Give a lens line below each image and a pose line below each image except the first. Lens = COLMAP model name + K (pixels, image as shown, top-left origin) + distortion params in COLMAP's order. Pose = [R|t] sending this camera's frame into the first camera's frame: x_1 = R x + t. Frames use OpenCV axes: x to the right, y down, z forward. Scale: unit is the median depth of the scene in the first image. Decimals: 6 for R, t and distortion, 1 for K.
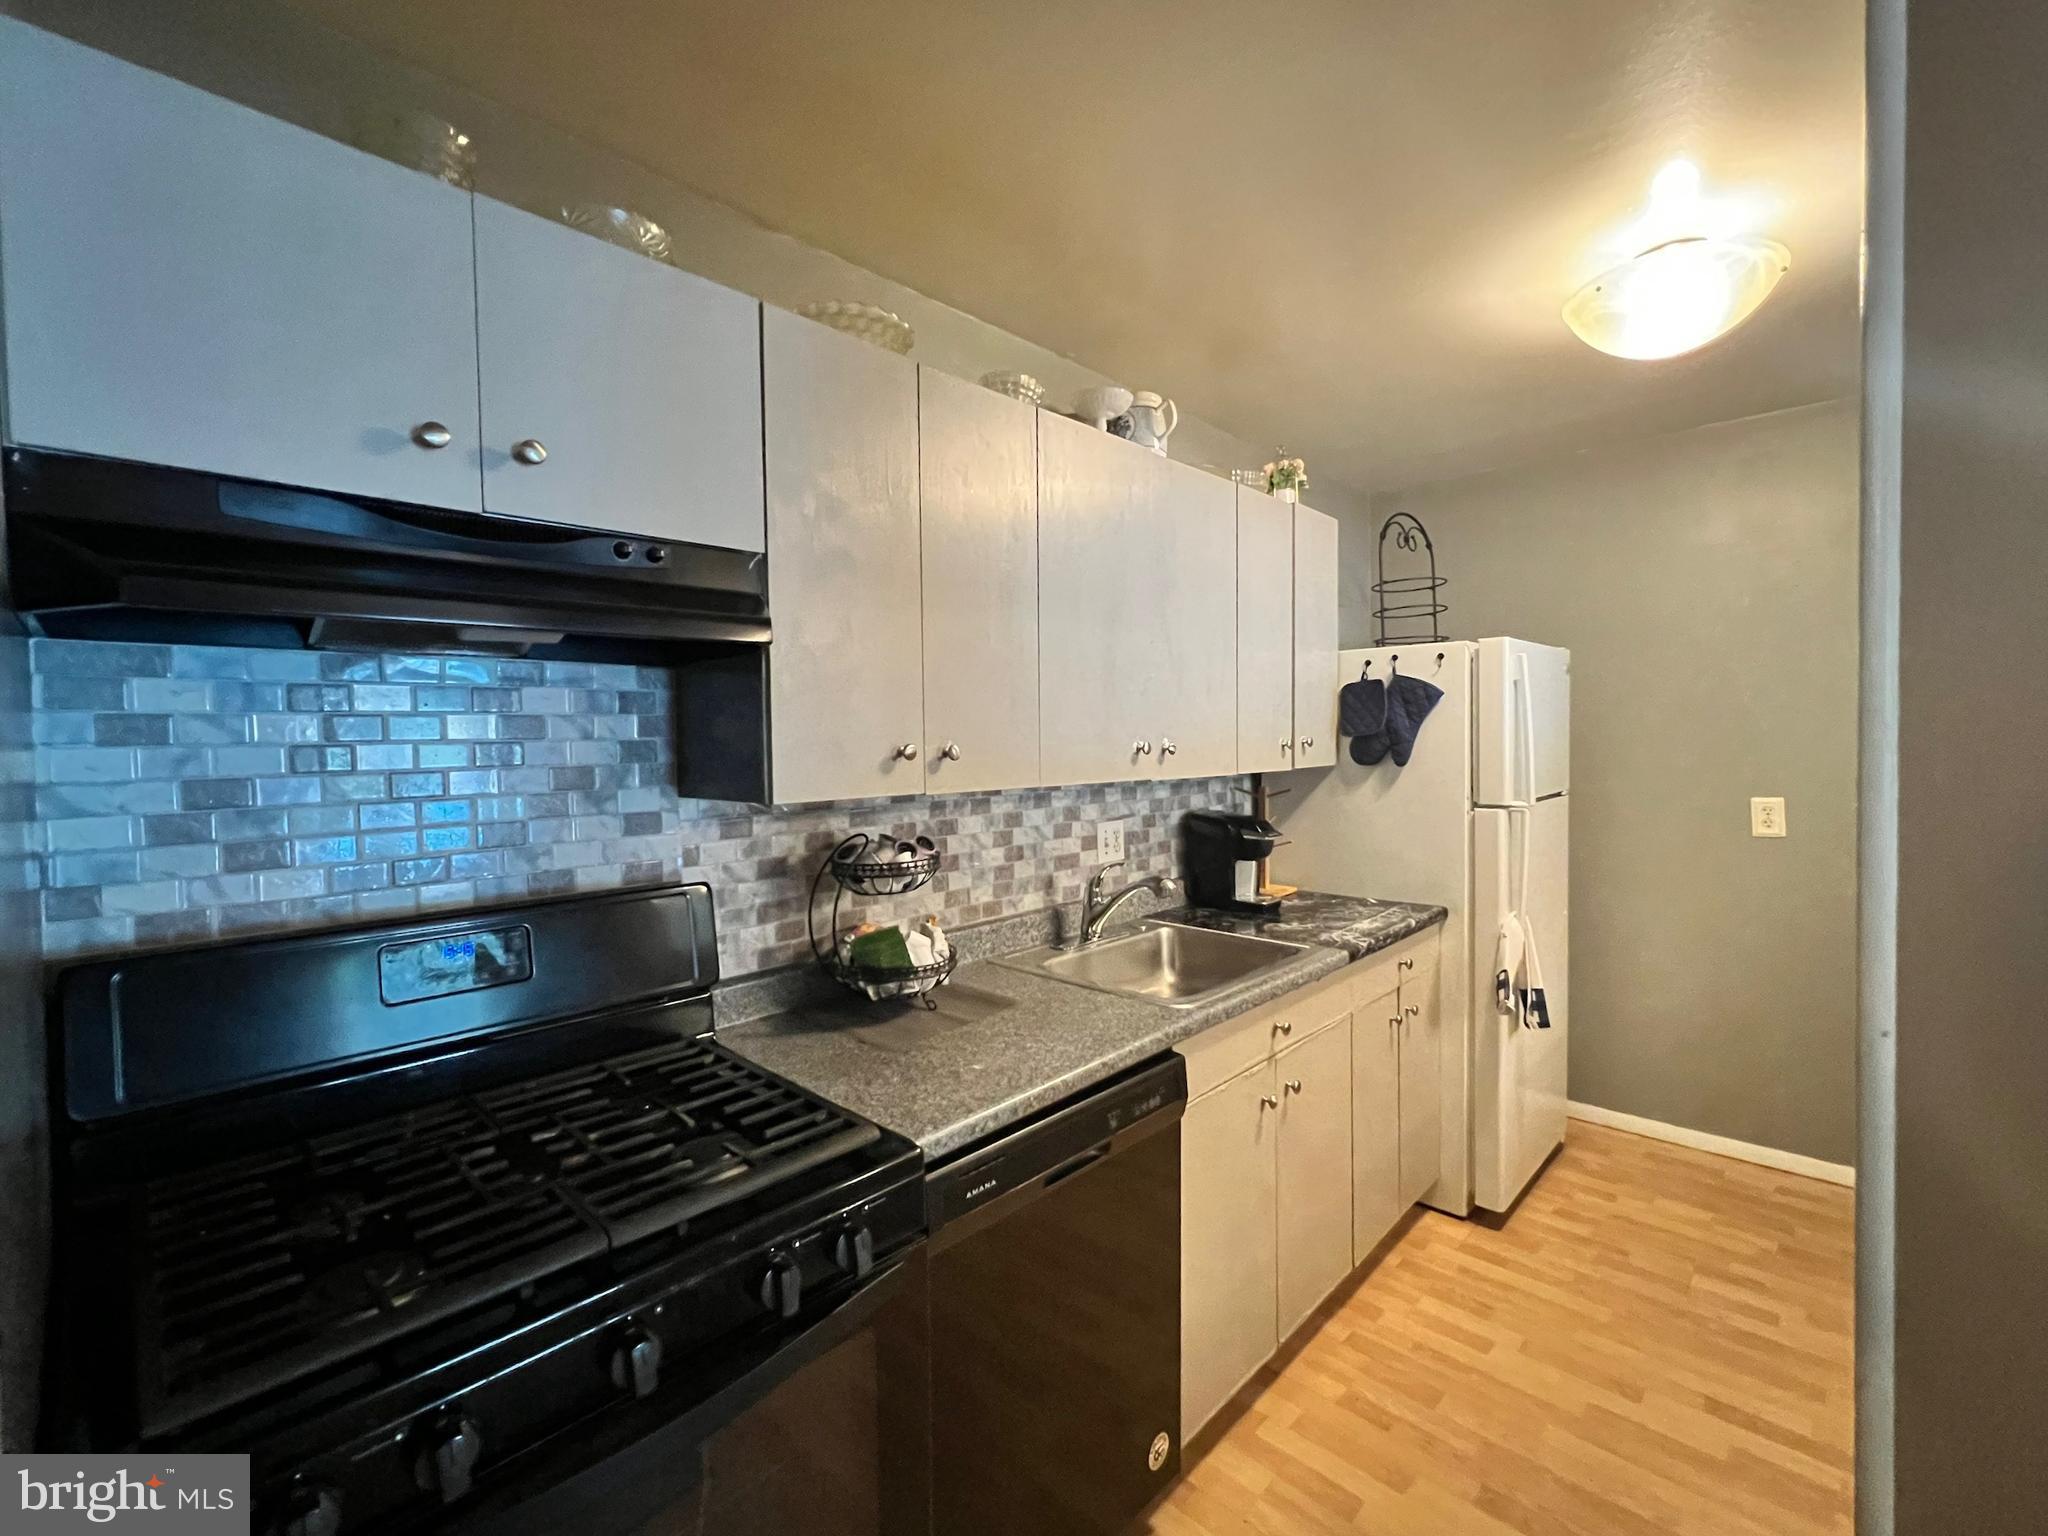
lens RADIAL K [[852.0, 0, 1035.5], [0, 852.0, 765.2], [0, 0, 1]] dist [-0.002353, 0.000589]
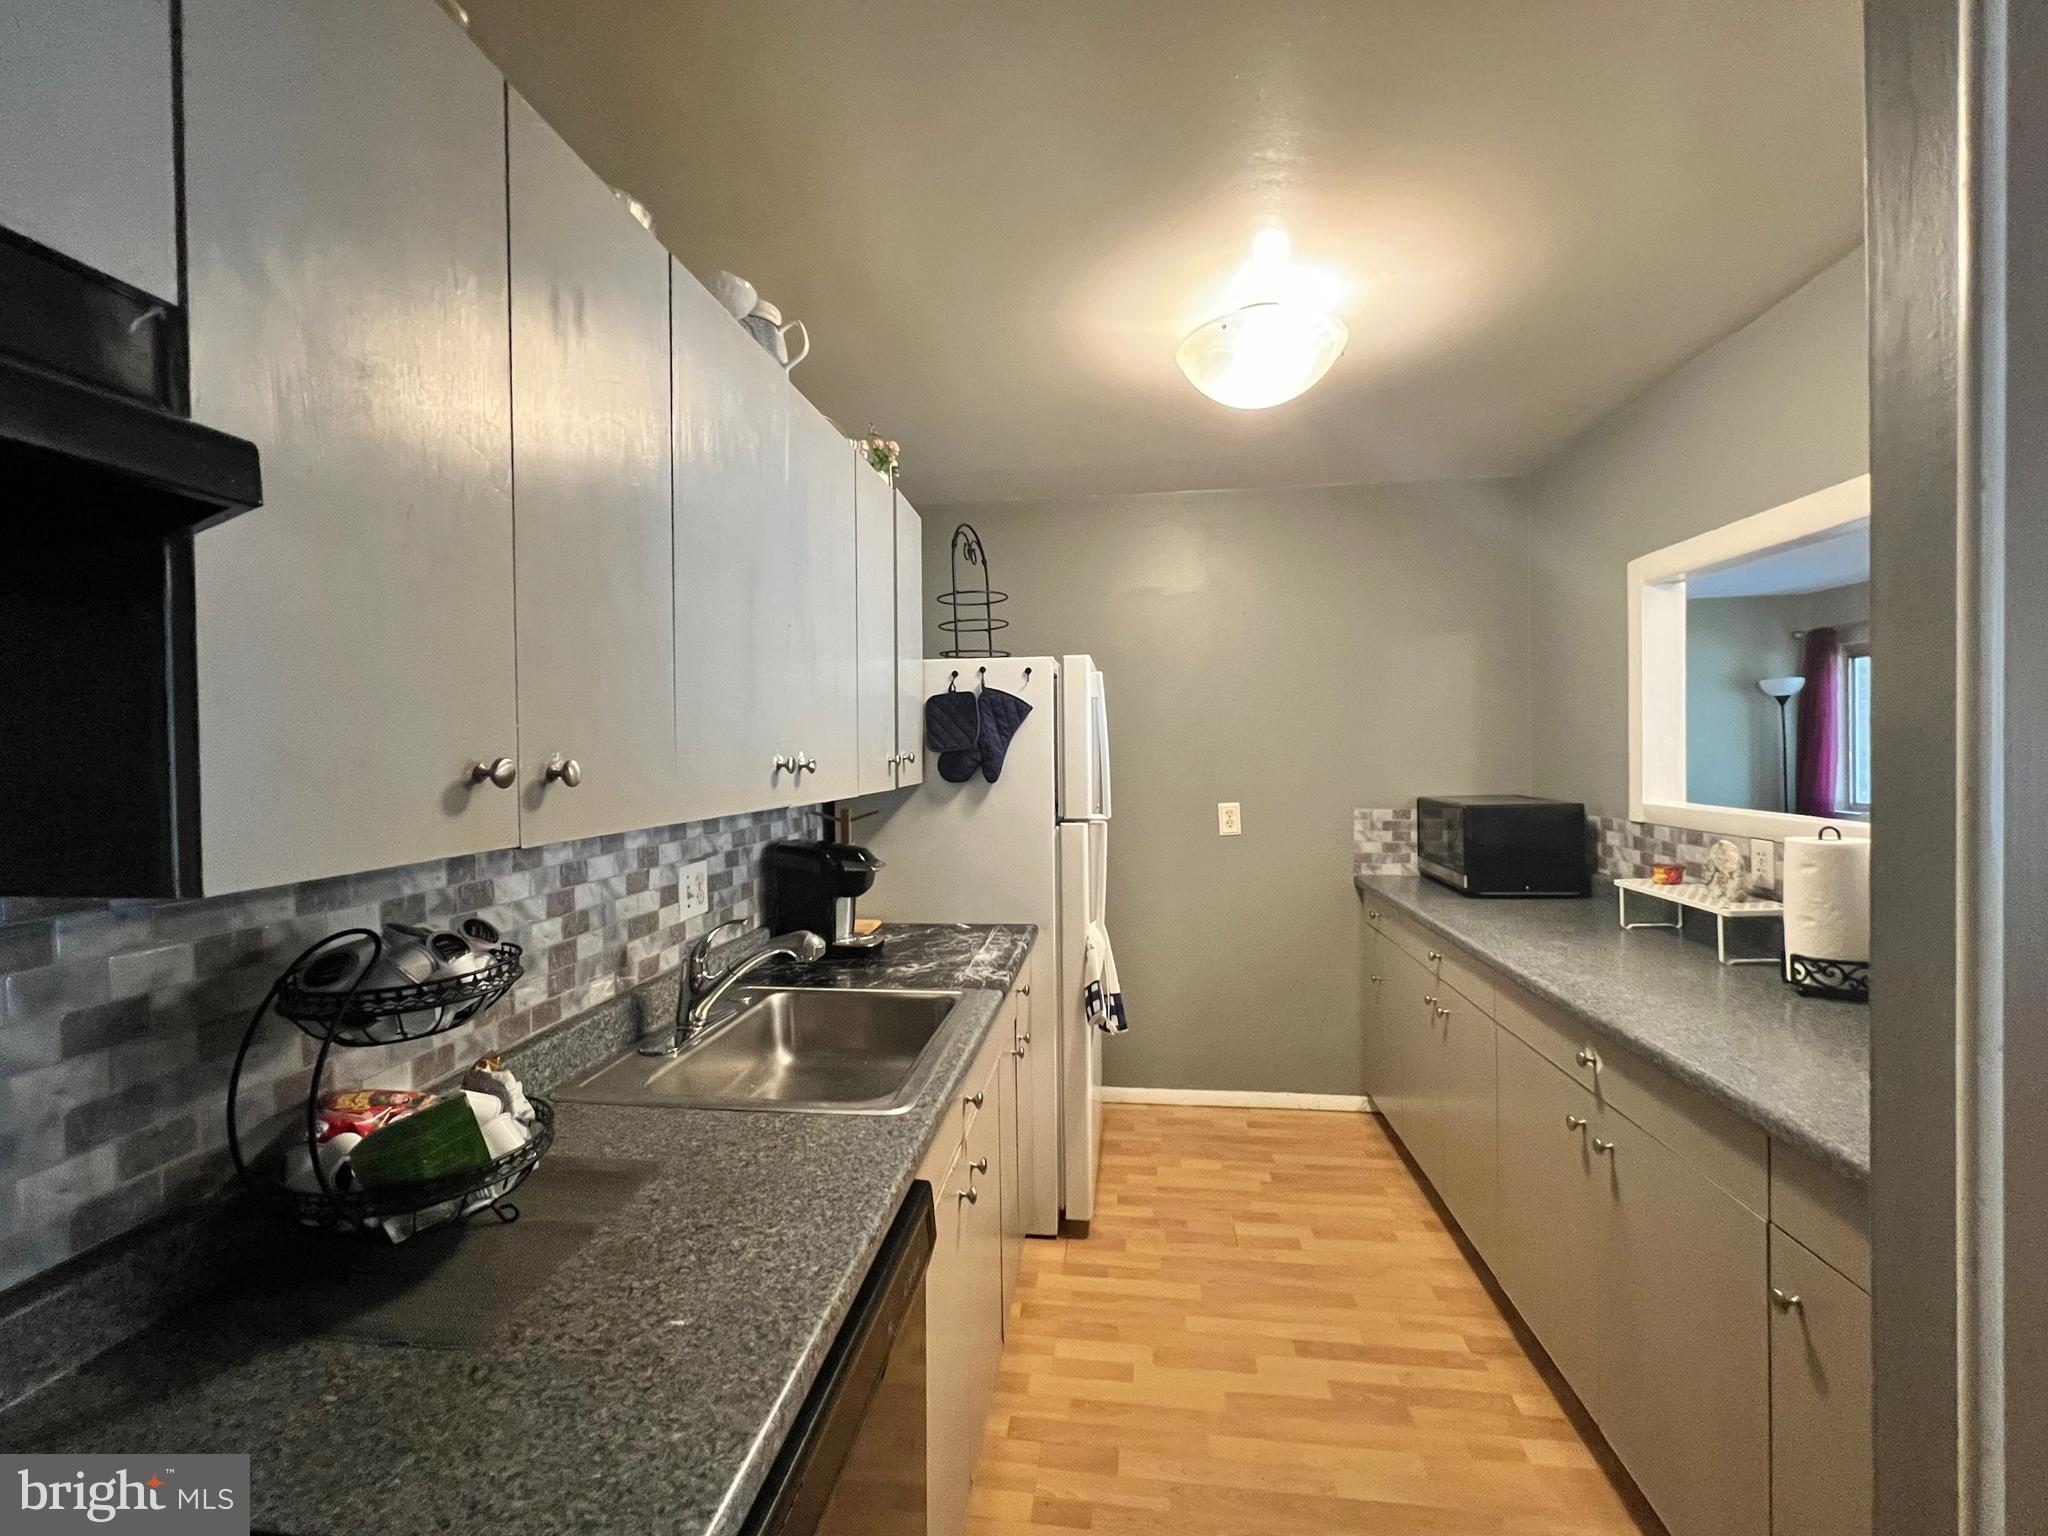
lens RADIAL K [[852.0, 0, 1015.1], [0, 852.0, 764.1], [0, 0, 1]] dist [-0.002353, 0.000589]
pose [[0.810098, -0.006645, 0.586257, -0.130064], [0.020737, 0.999635, -0.017323, -0.002865], [-0.585927, 0.026191, 0.809940, 0.237174]]
